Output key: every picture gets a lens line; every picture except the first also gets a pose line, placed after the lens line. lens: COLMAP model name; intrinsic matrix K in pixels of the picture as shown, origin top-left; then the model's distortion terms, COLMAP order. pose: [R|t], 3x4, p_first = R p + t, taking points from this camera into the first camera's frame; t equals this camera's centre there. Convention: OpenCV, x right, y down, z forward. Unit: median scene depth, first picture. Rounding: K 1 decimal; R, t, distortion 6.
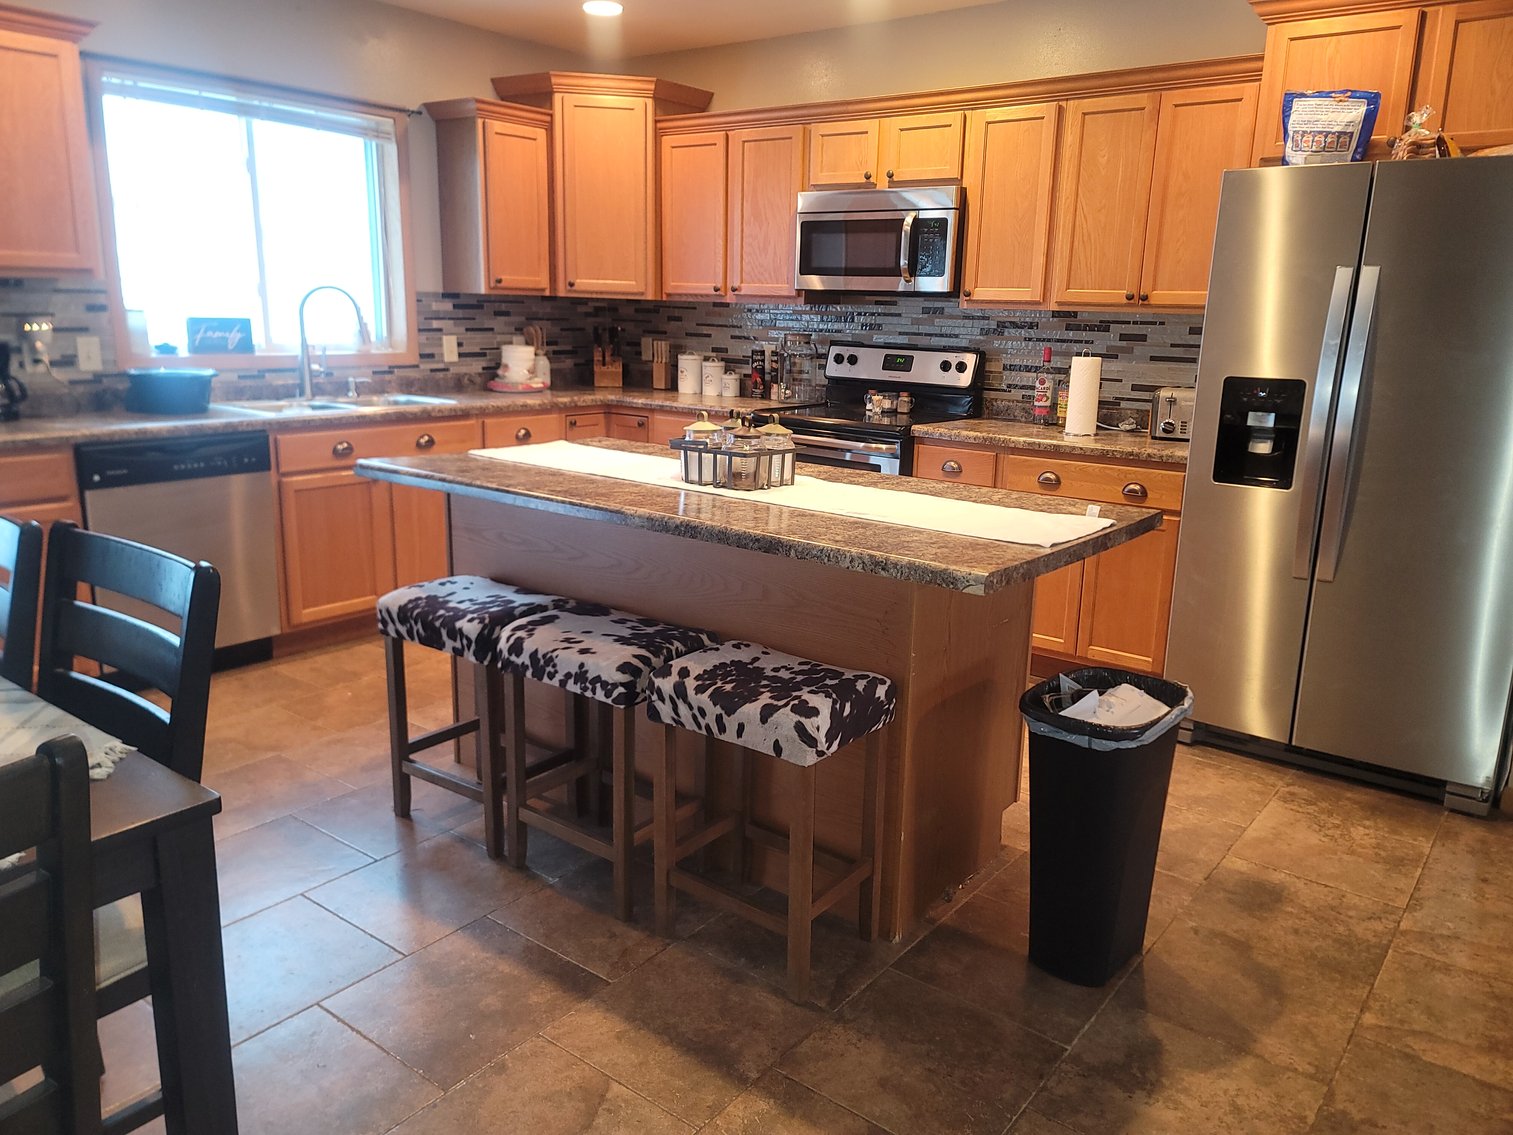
lens RADIAL K [[1110.4, 0, 770.2], [0, 1110.4, 549.8], [0, 0, 1]] dist [0.078803, -0.068689]
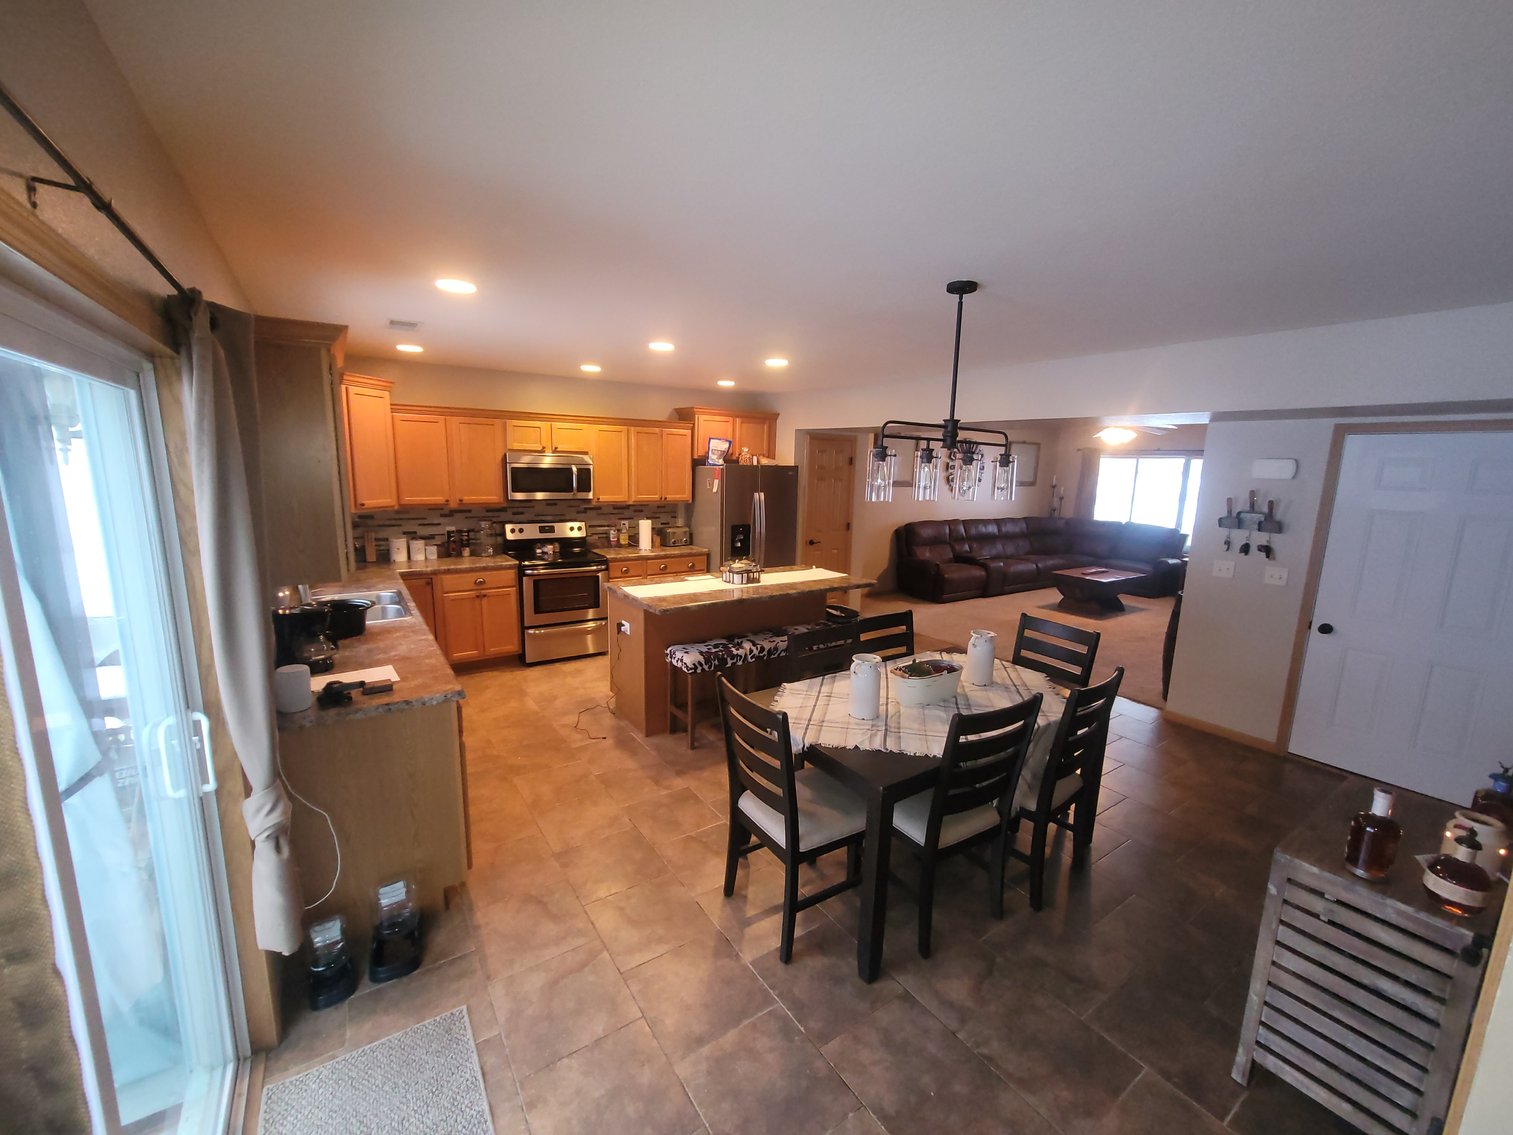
lens RADIAL K [[618.3, 0, 756.5], [0, 618.3, 567.5], [0, 0, 1]] dist [-0.013211, 0.006958]
pose [[0.314170, -0.178182, 0.932496, -1.220757], [0.188933, 0.974317, 0.122519, -0.230570], [-0.930377, 0.137687, 0.339765, 0.322813]]
